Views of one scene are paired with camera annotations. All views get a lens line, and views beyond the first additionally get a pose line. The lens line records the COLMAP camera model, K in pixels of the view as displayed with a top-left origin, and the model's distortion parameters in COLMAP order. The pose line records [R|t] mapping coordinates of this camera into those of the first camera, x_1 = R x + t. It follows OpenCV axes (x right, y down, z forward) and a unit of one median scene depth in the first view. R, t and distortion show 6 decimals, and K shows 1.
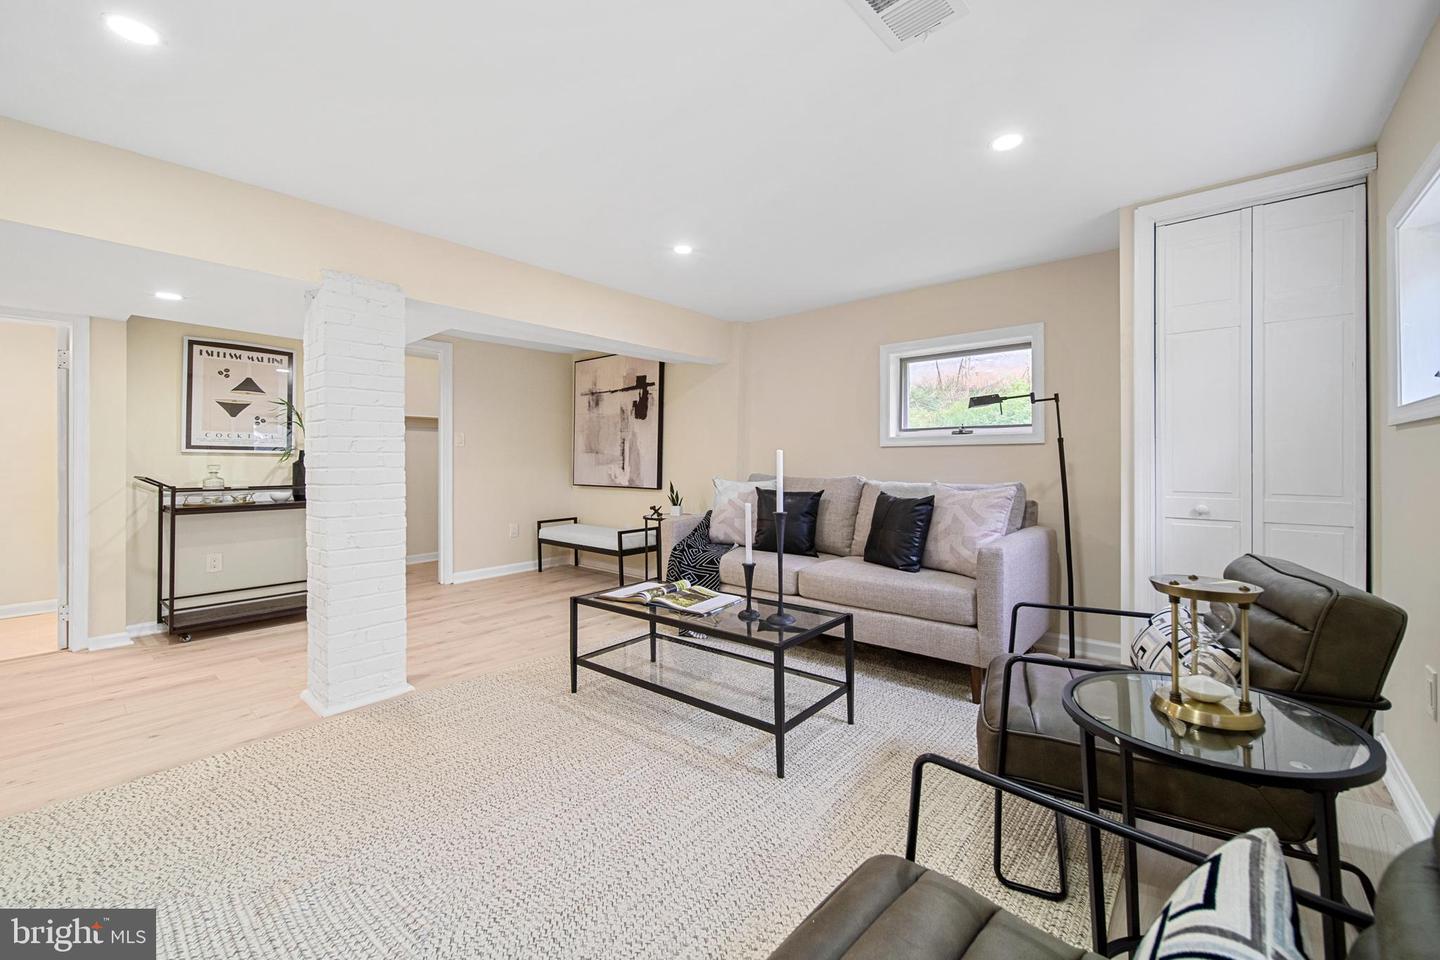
lens RADIAL K [[552.8, 0, 723.5], [0, 552.8, 452.0], [0, 0, 1]] dist [0.000019, -0.000229]
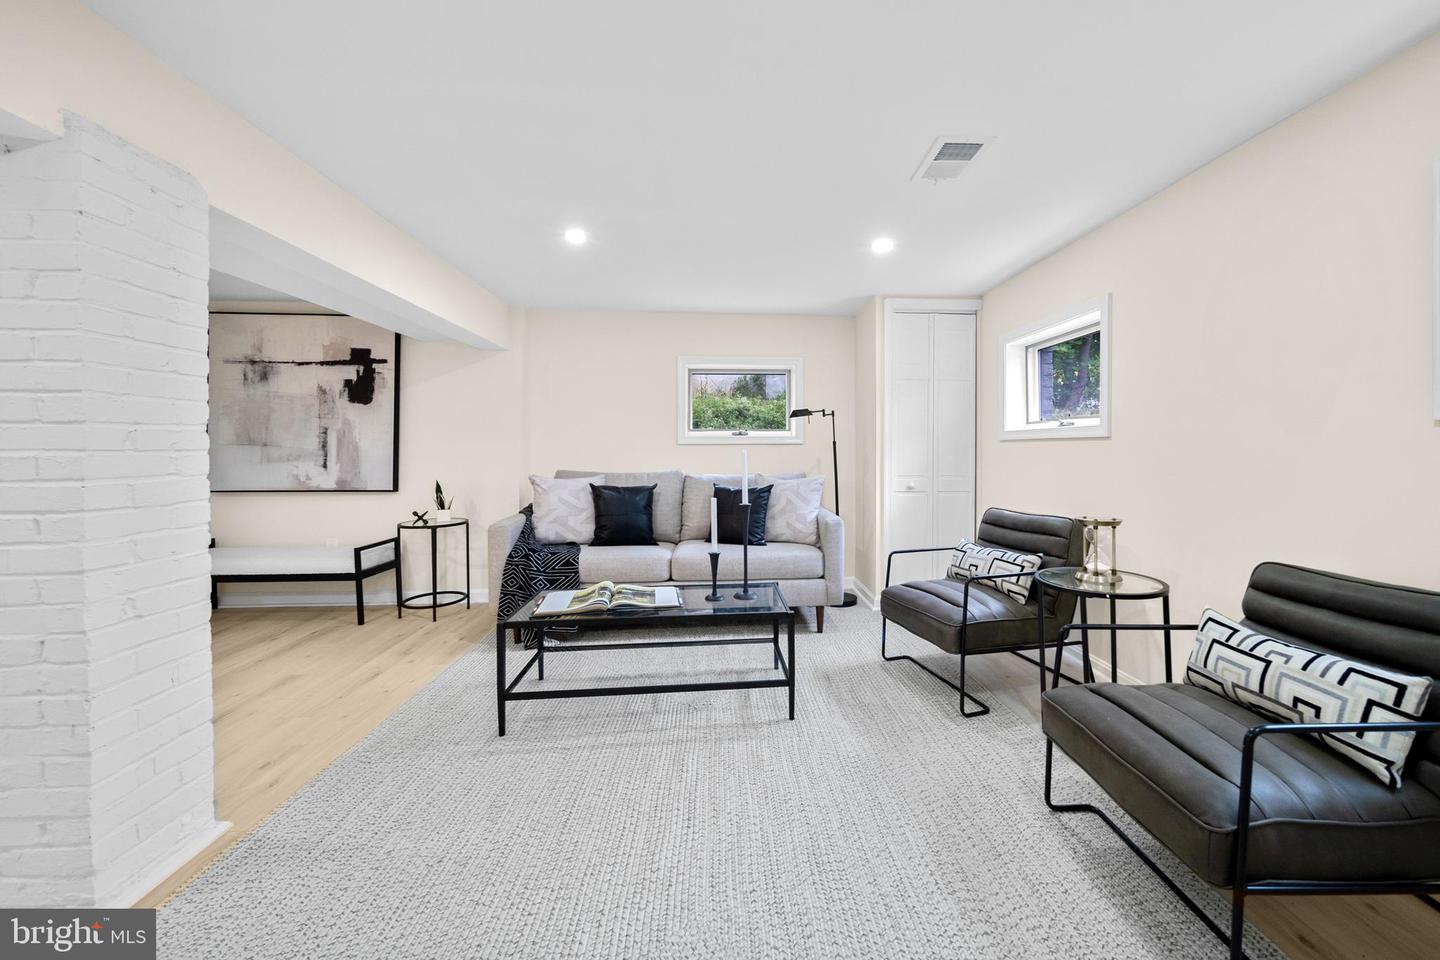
lens RADIAL K [[535.7, 0, 722.0], [0, 535.7, 447.7], [0, 0, 1]] dist [0.000167, 0.000117]
pose [[0.729214, 0.004827, 0.684268, -0.426452], [-0.011751, 0.999916, 0.005469, -0.009605], [-0.684185, -0.012029, 0.729210, 0.128119]]
